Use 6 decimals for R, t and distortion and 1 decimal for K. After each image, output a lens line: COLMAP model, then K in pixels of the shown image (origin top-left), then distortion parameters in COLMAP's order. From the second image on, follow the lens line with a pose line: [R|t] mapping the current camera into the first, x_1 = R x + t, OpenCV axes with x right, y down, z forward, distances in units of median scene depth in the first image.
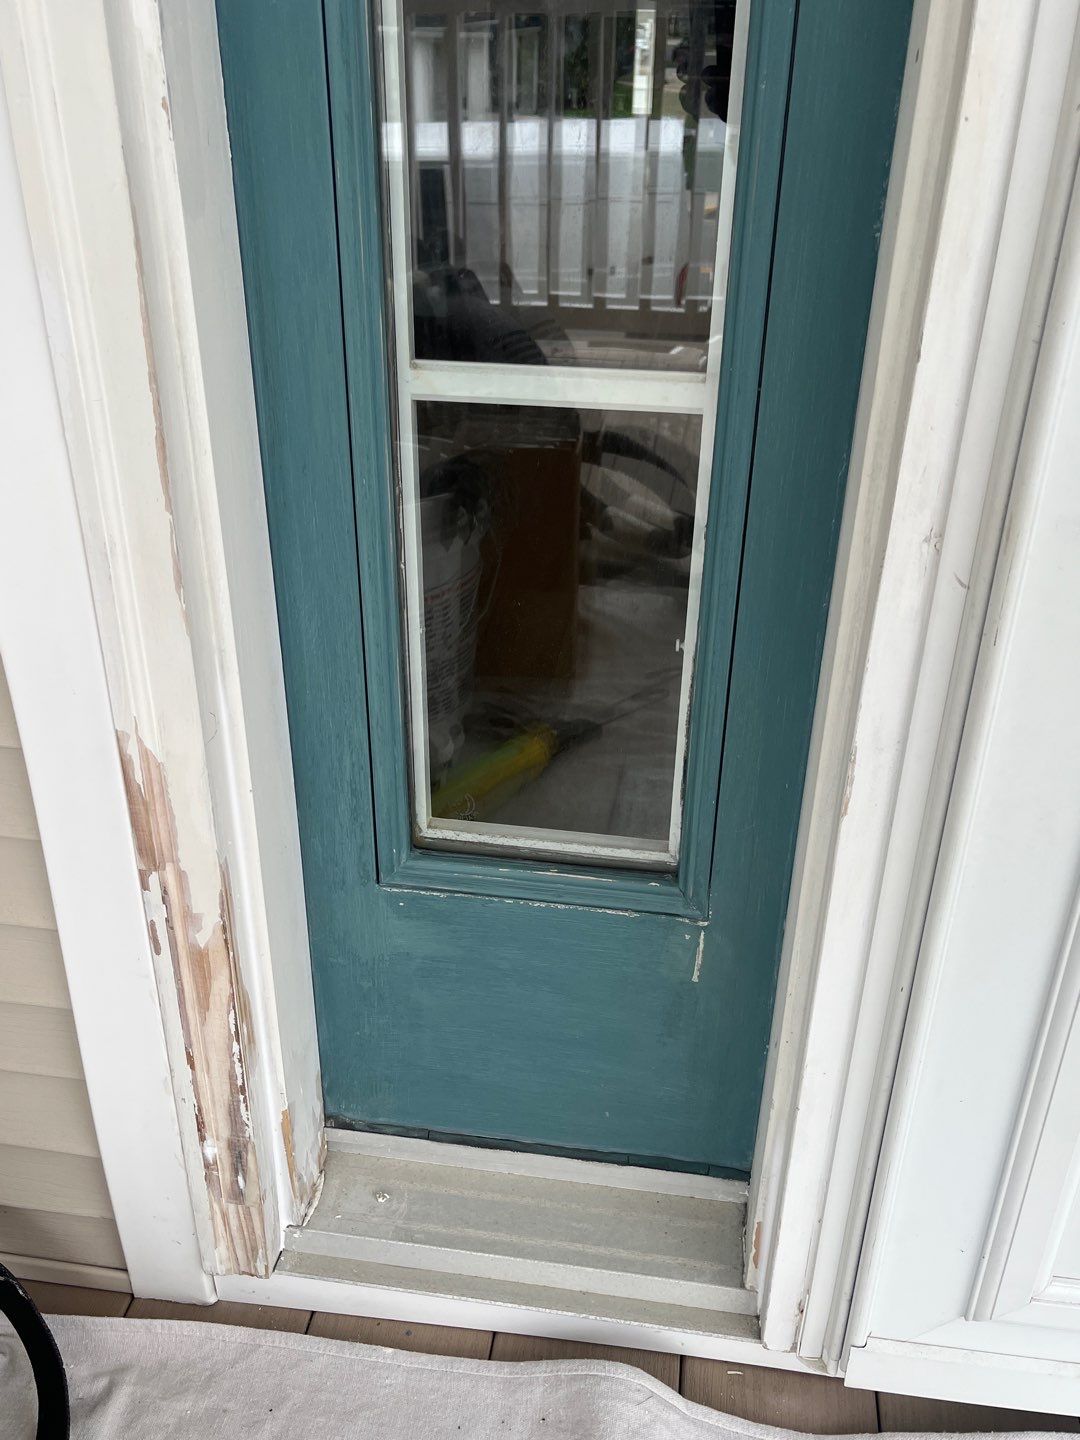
lens RADIAL K [[1287.8, 0, 535.7], [0, 1287.8, 729.4], [0, 0, 1]] dist [0.060562, -0.045927]
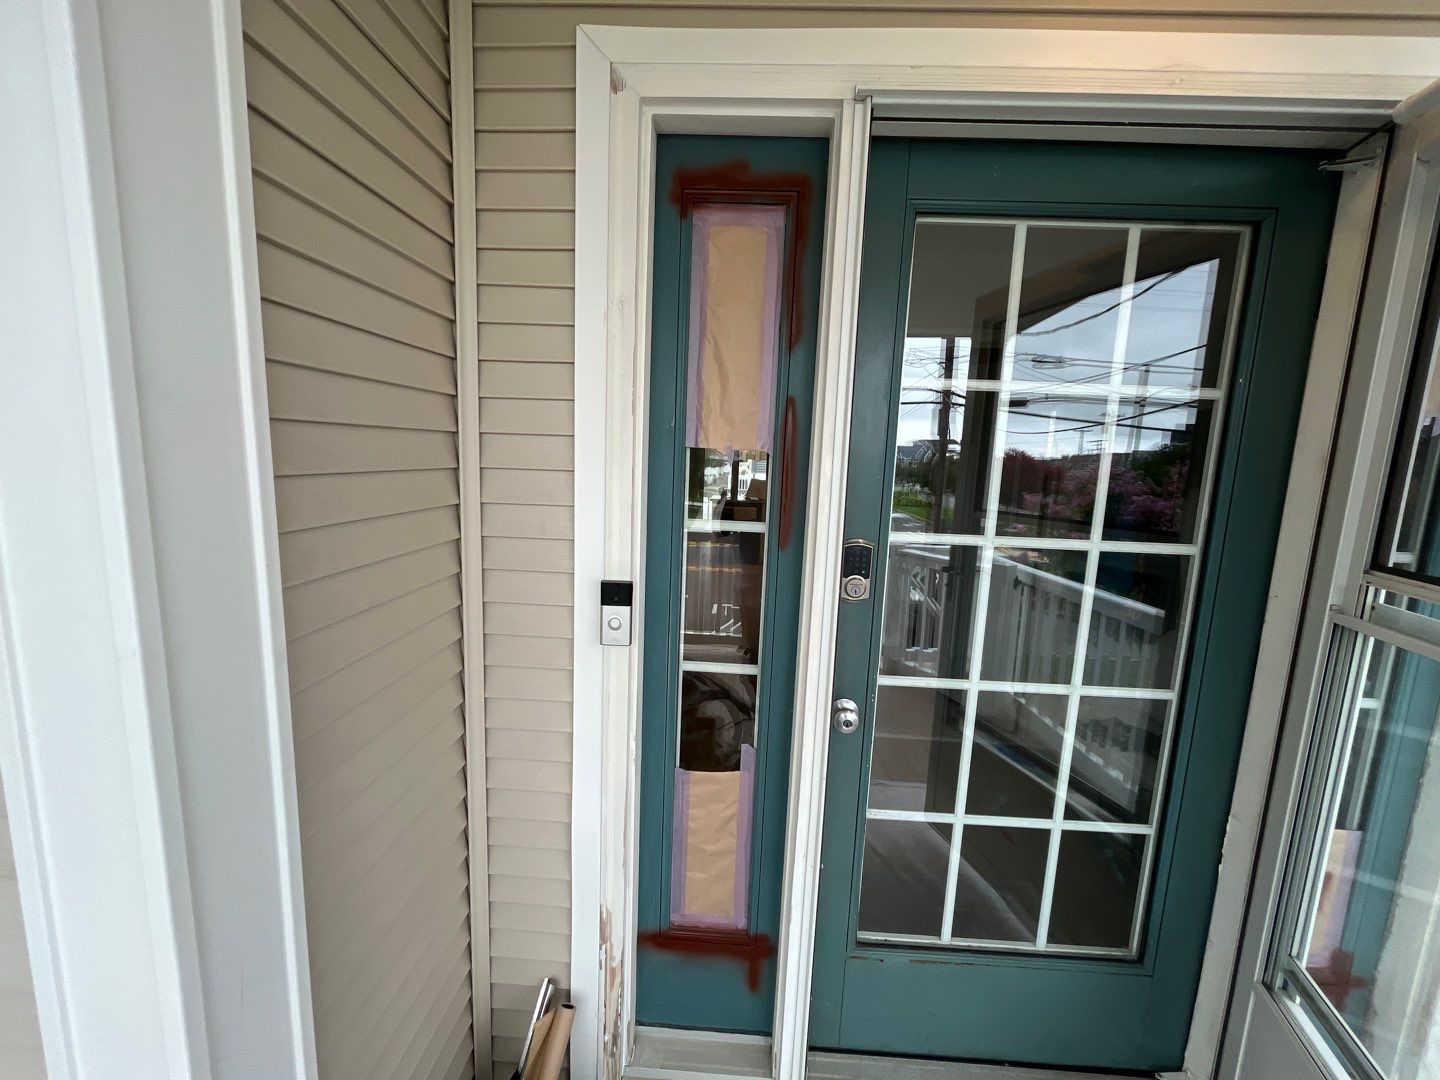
lens RADIAL K [[591.5, 0, 710.6], [0, 591.5, 539.8], [0, 0, 1]] dist [-0.002988, 0.000290]
pose [[0.994915, 0.010958, 0.100117, -0.153361], [0.025469, 0.934379, -0.355370, -0.303690], [-0.097441, 0.356113, 0.929349, -0.828815]]
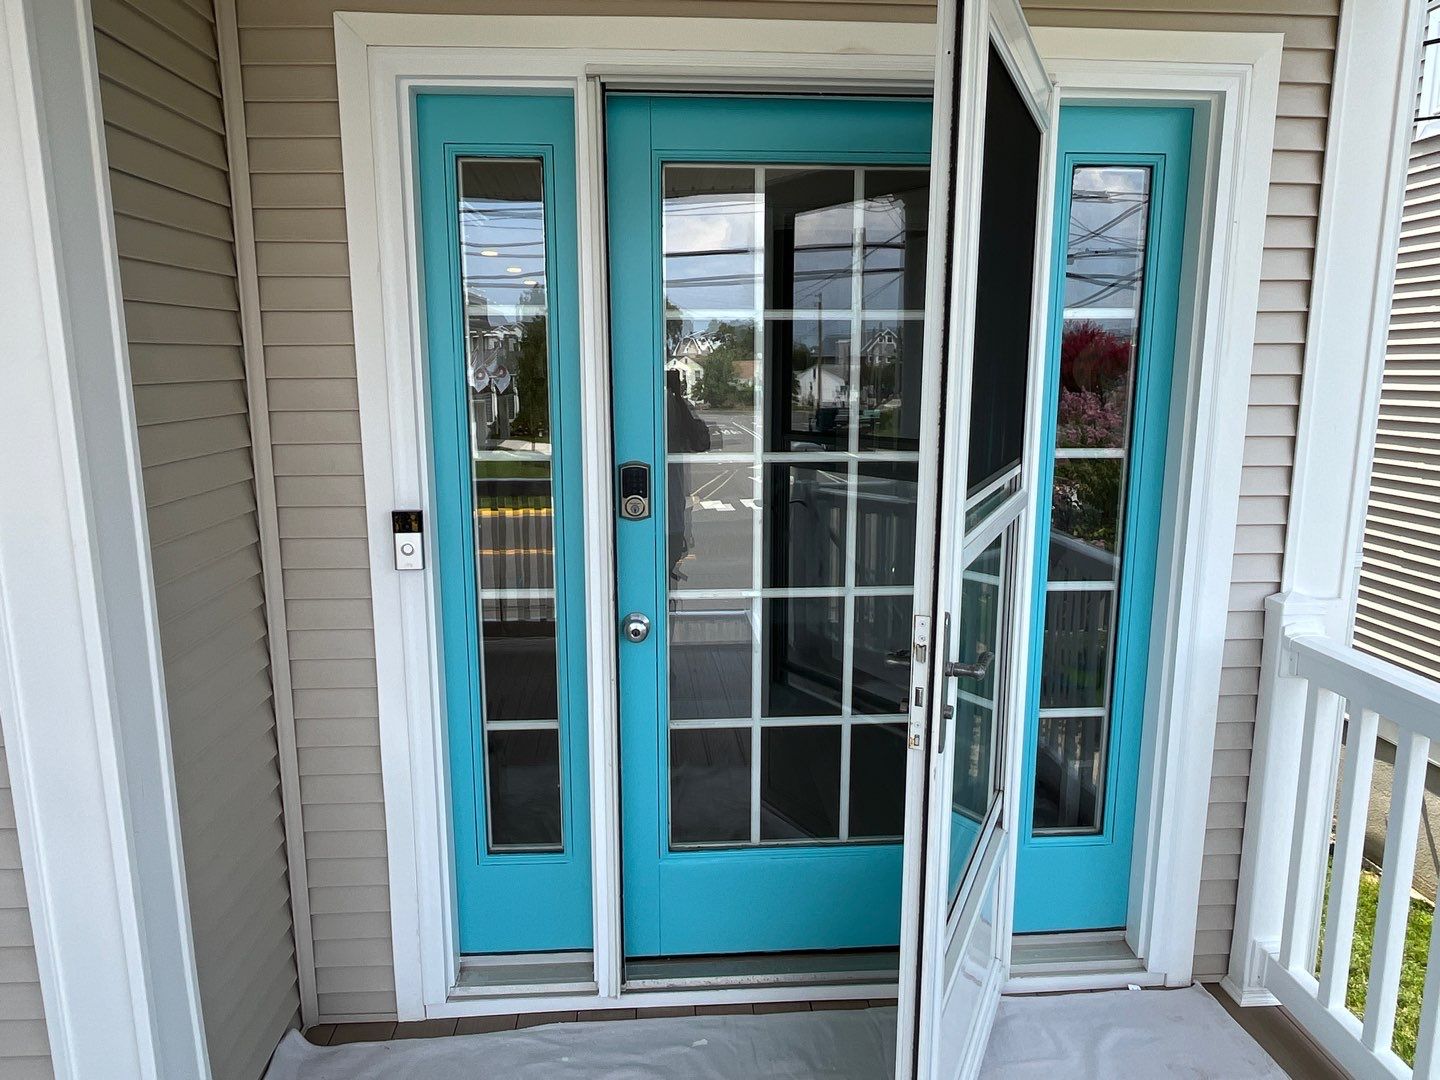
lens RADIAL K [[995.4, 0, 706.4], [0, 995.4, 536.9], [0, 0, 1]] dist [0.005071, -0.006503]
pose [[0.978671, -0.051470, 0.198884, -0.005311], [0.113550, 0.942309, -0.314897, 0.197421], [-0.171202, 0.330764, 0.928055, -1.863259]]
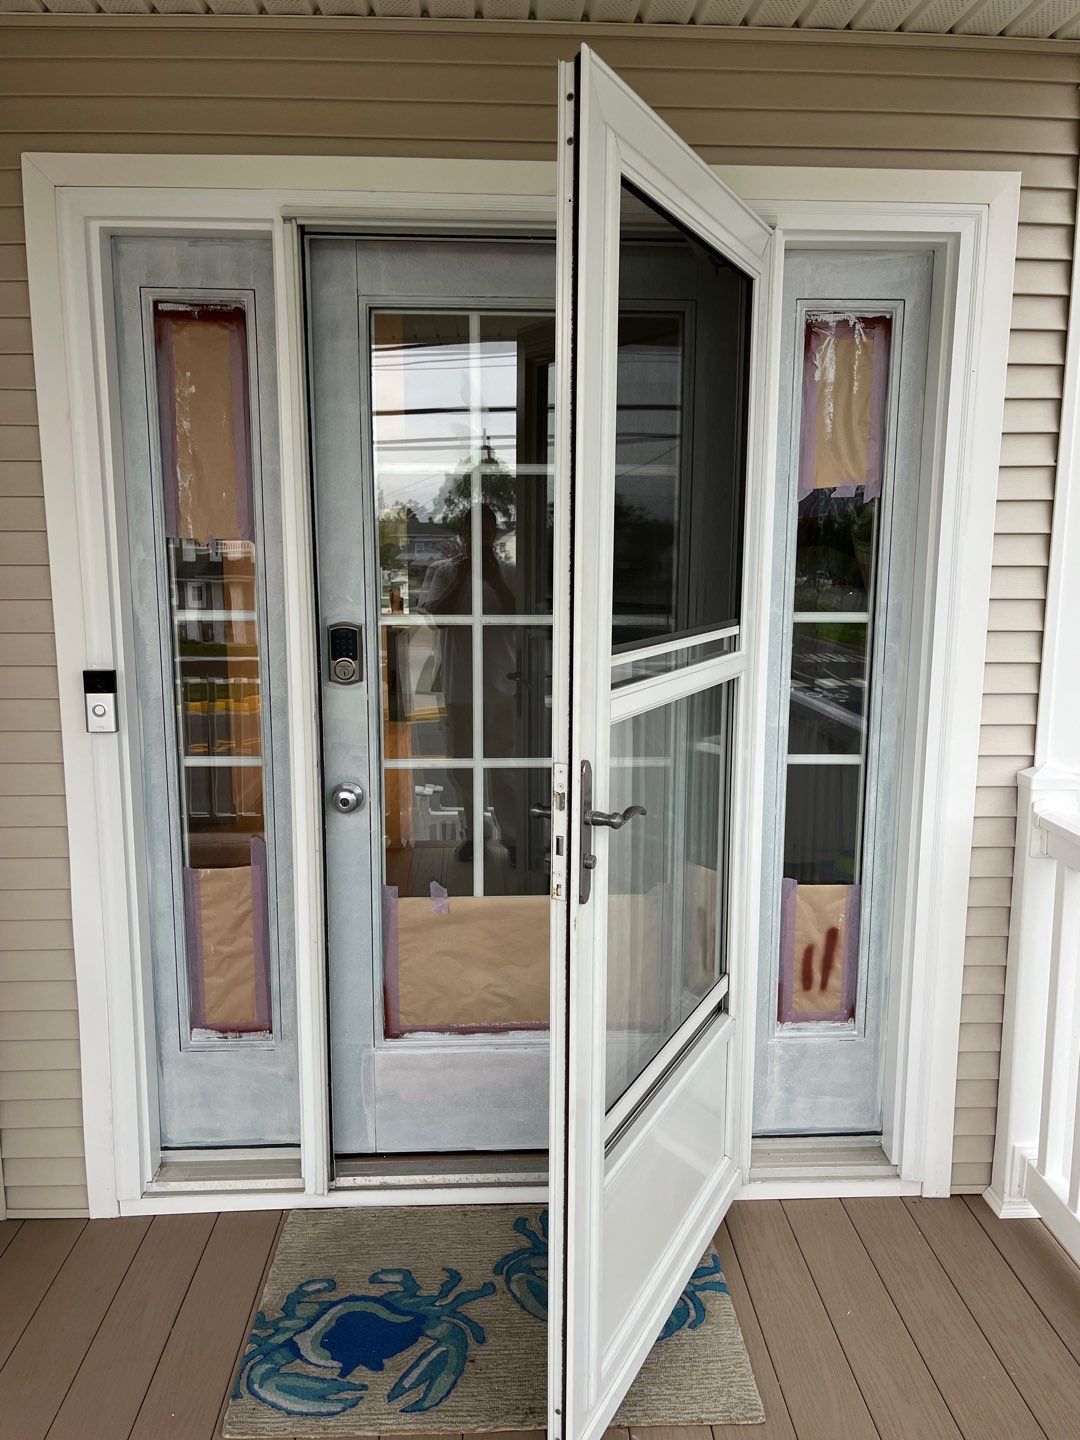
lens RADIAL K [[1137.6, 0, 531.7], [0, 1137.6, 716.9], [0, 0, 1]] dist [0.054332, -0.043356]
pose [[0.982522, -0.040317, 0.181730, 0.259042], [0.100100, 0.937528, -0.333199, 0.377196], [-0.156944, 0.345566, 0.925177, -2.090475]]
